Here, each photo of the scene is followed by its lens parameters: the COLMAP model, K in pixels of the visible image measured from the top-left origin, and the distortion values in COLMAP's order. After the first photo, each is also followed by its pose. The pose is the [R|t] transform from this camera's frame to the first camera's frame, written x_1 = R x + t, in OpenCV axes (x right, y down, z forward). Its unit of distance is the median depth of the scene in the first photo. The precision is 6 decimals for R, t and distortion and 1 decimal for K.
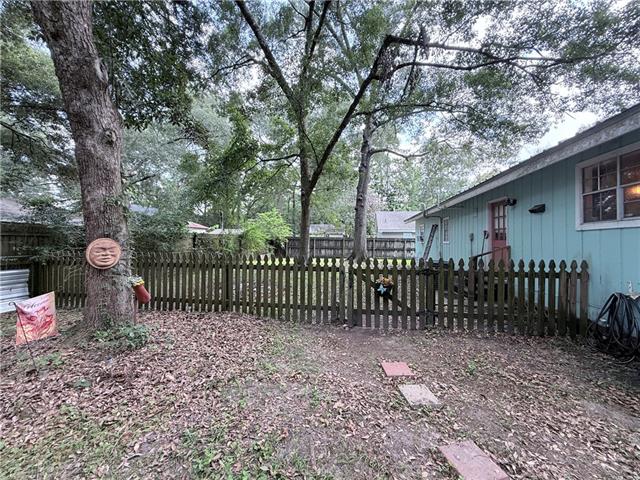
lens RADIAL K [[255.4, 0, 320.2], [0, 255.4, 238.9], [0, 0, 1]] dist [-0.001361, 0.000561]
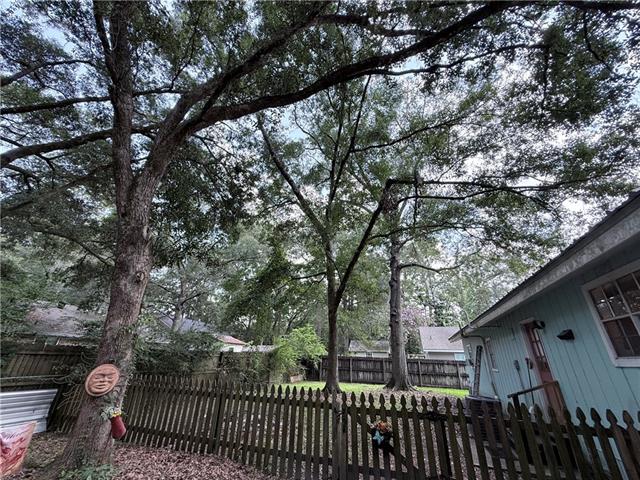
lens RADIAL K [[255.4, 0, 319.9], [0, 255.4, 238.0], [0, 0, 1]] dist [-0.001361, 0.000561]
pose [[0.984347, -0.055099, -0.167409, 0.116257], [-0.020075, 0.908640, -0.417098, -0.022945], [0.175096, 0.413930, 0.893310, -0.028878]]
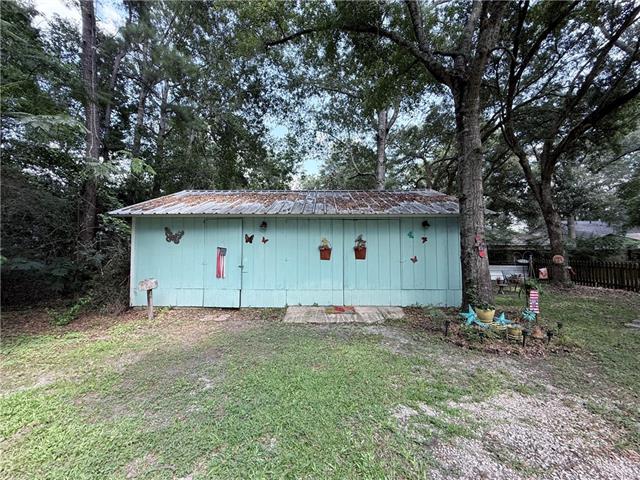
lens RADIAL K [[255.4, 0, 318.7], [0, 255.4, 237.9], [0, 0, 1]] dist [-0.001361, 0.000561]
pose [[0.127303, -0.062329, -0.989904, 0.799573], [0.005933, 0.998054, -0.062079, -0.012032], [0.991846, 0.002030, 0.127425, -0.975620]]
